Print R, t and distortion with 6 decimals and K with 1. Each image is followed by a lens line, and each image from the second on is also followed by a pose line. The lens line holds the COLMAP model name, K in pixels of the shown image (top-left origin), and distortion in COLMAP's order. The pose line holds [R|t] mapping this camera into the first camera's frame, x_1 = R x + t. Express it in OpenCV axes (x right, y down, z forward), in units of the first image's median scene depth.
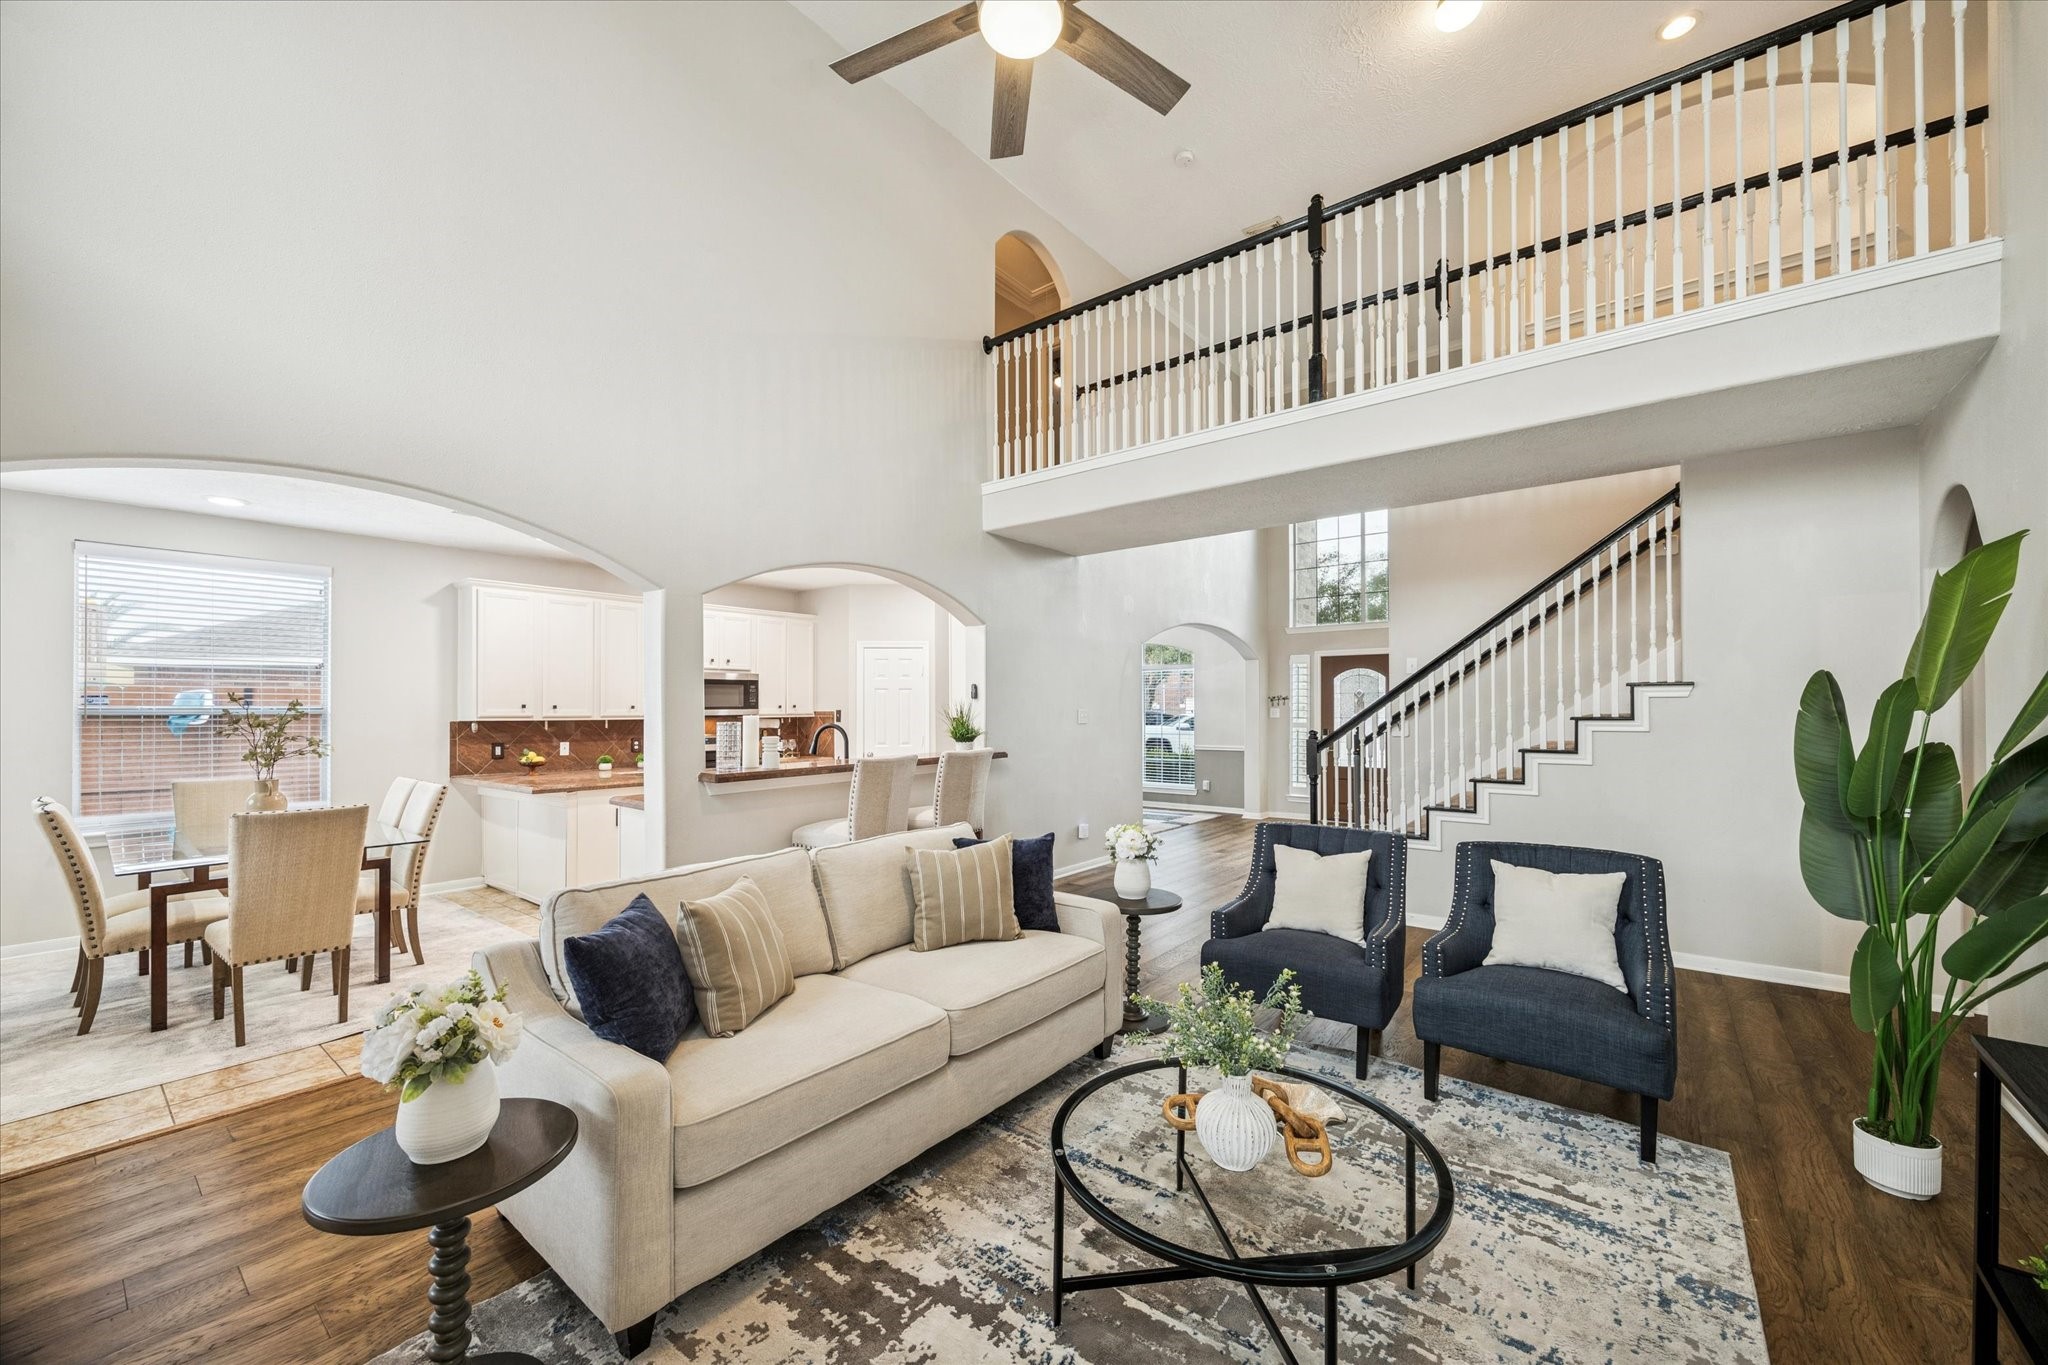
lens RADIAL K [[805.1, 0, 1018.4], [0, 805.1, 698.7], [0, 0, 1]] dist [-0.010076, -0.000322]
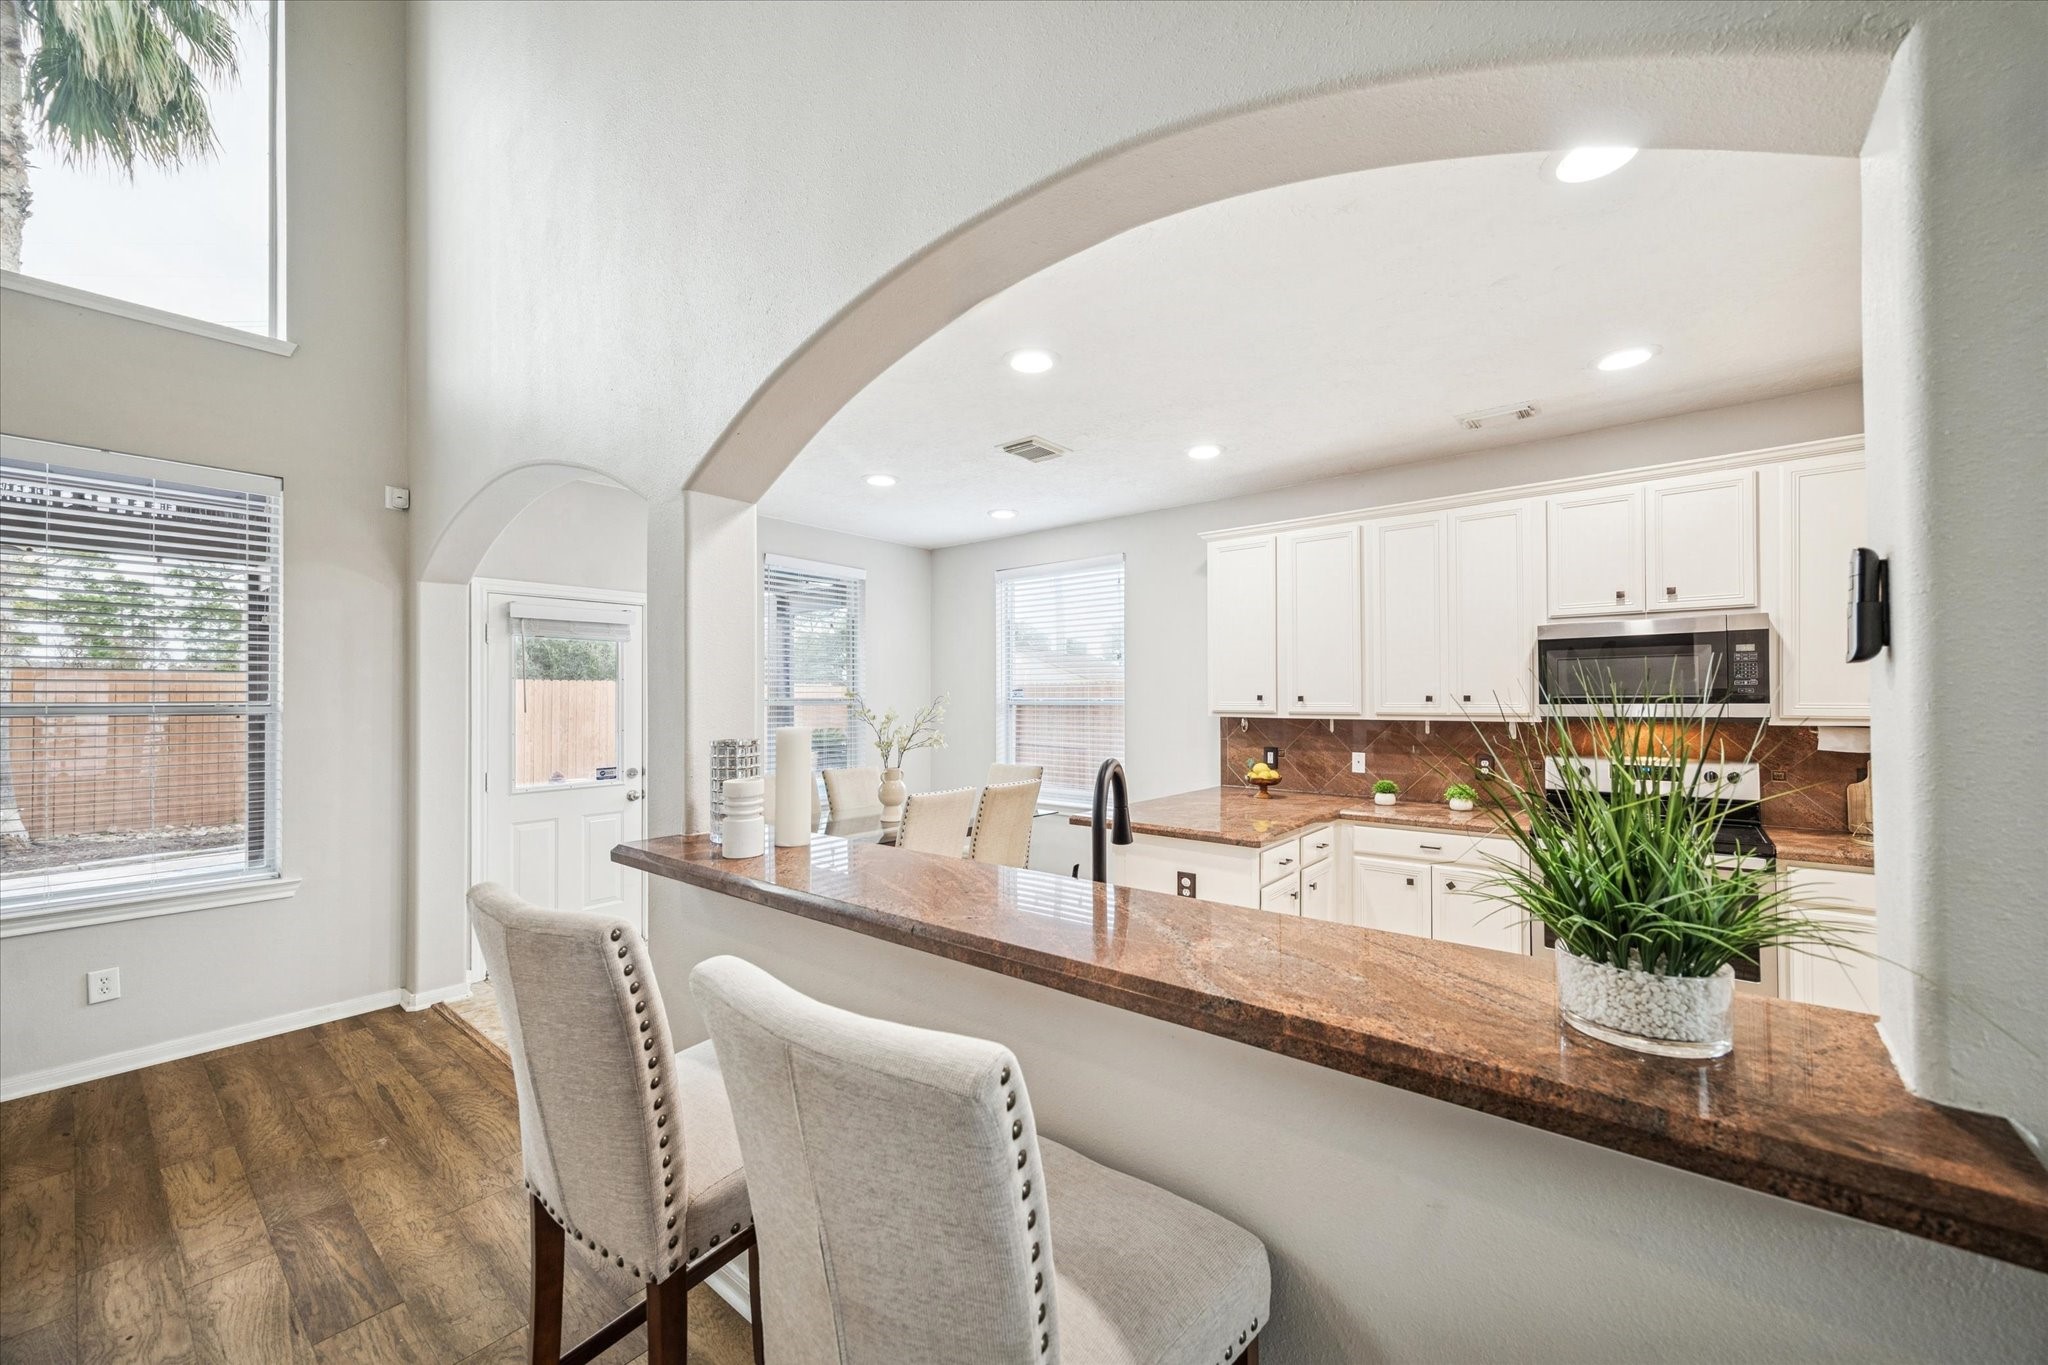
lens RADIAL K [[775.7, 0, 1024.0], [0, 775.7, 682.5], [0, 0, 1]] dist [0.001350, 0.000057]
pose [[-0.014603, -0.014580, -0.999787, 0.067298], [0.015097, 0.999776, -0.014800, 0.003240], [0.999779, -0.015310, -0.014380, 0.800509]]
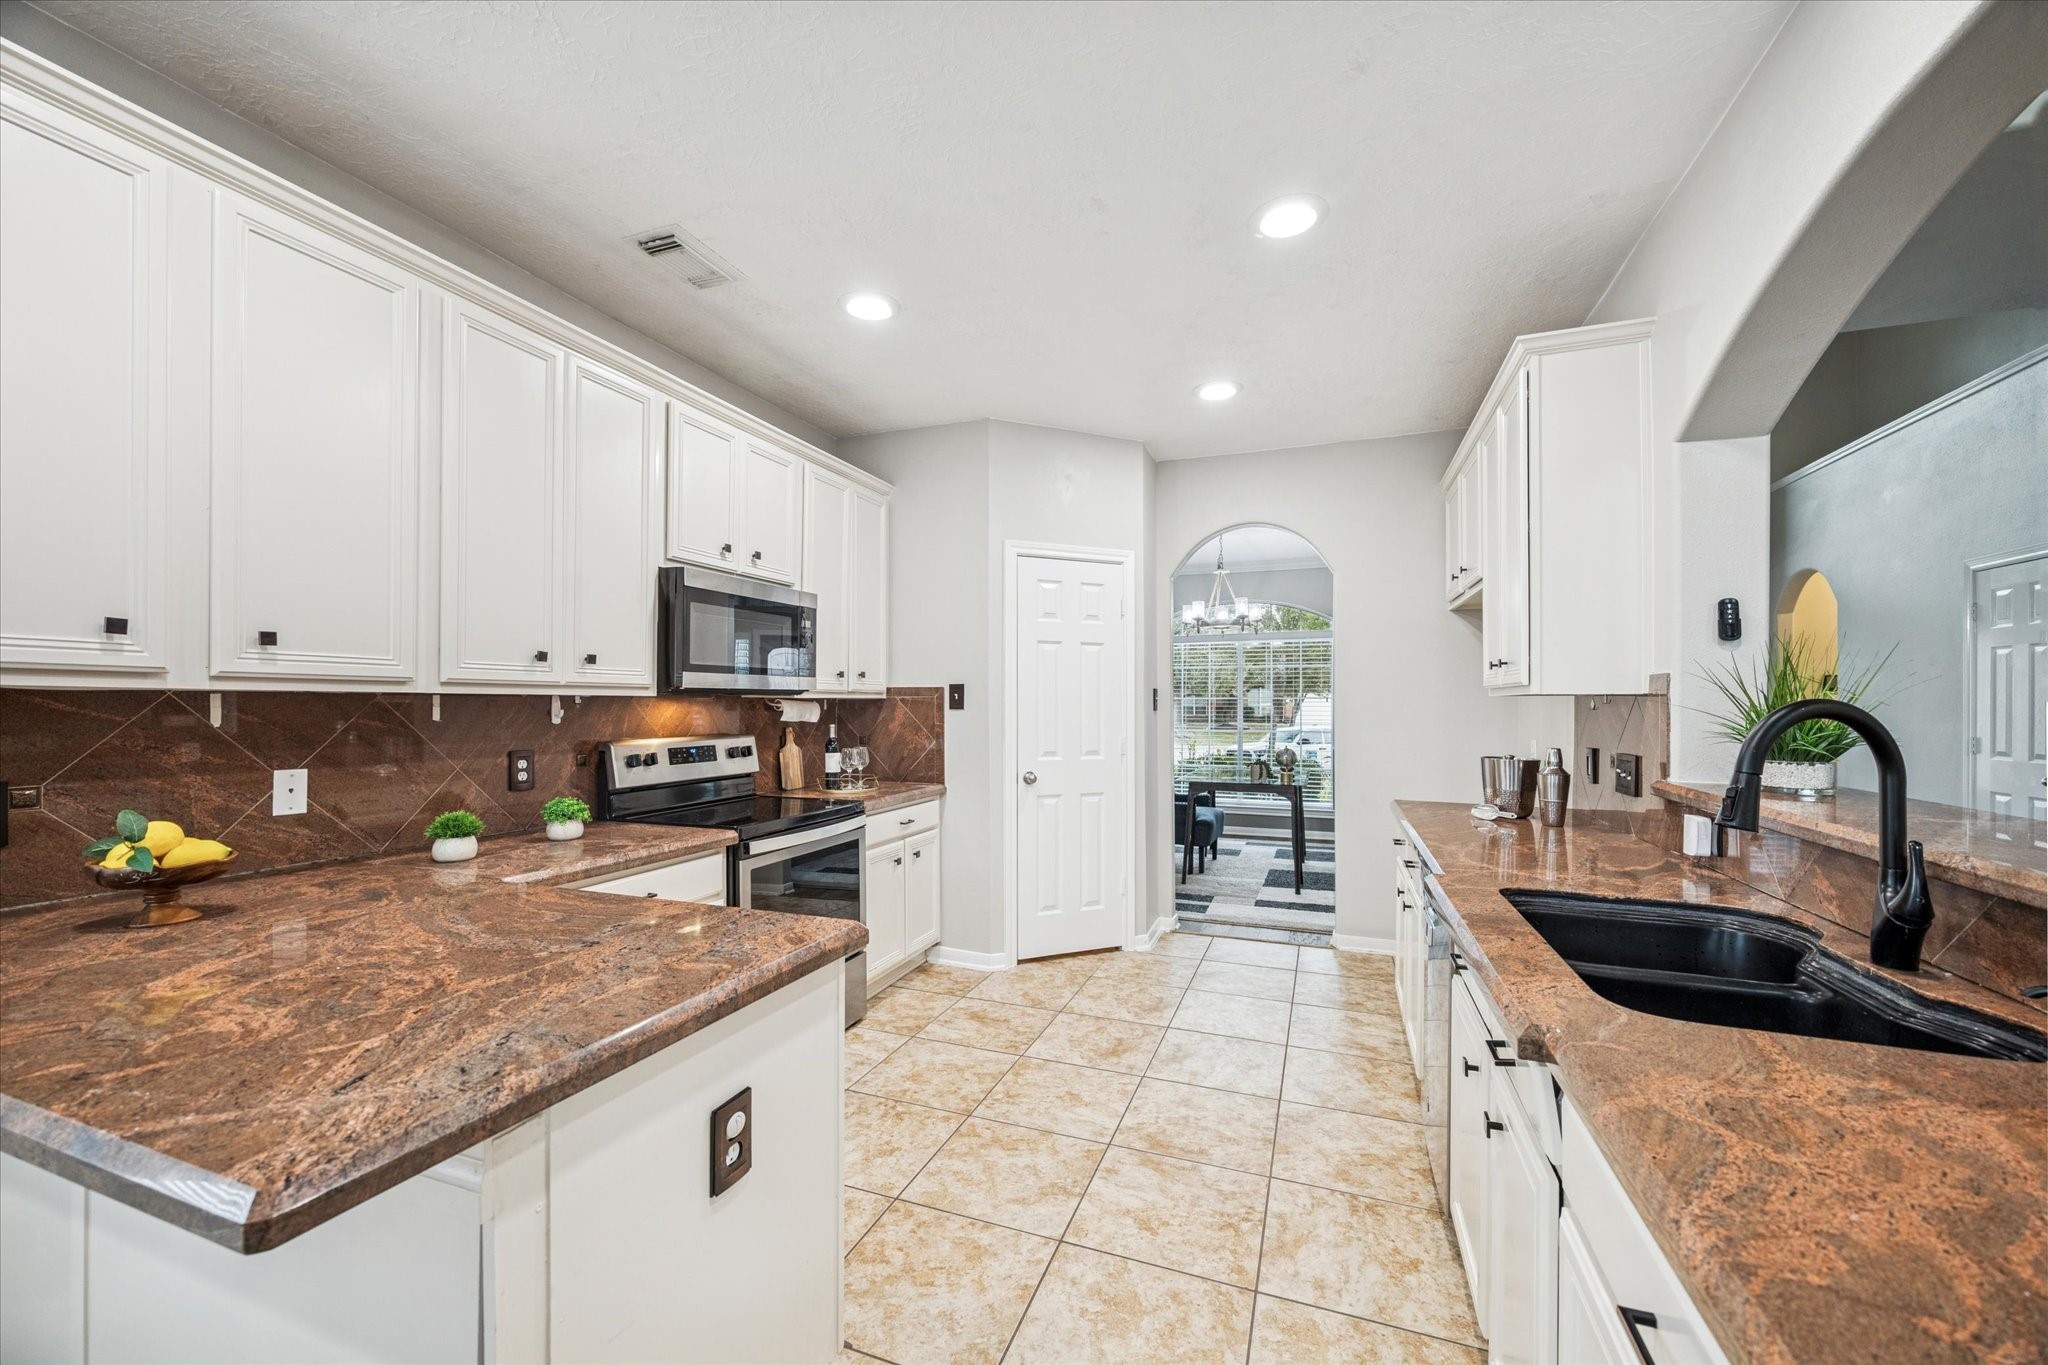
lens RADIAL K [[805.1, 0, 1018.4], [0, 805.1, 698.7], [0, 0, 1]] dist [-0.010076, -0.000322]
pose [[0.949957, 0.008553, 0.312263, -0.439521], [-0.009868, 0.999948, 0.002632, 0.027400], [-0.312224, -0.005582, 0.949992, 0.698331]]
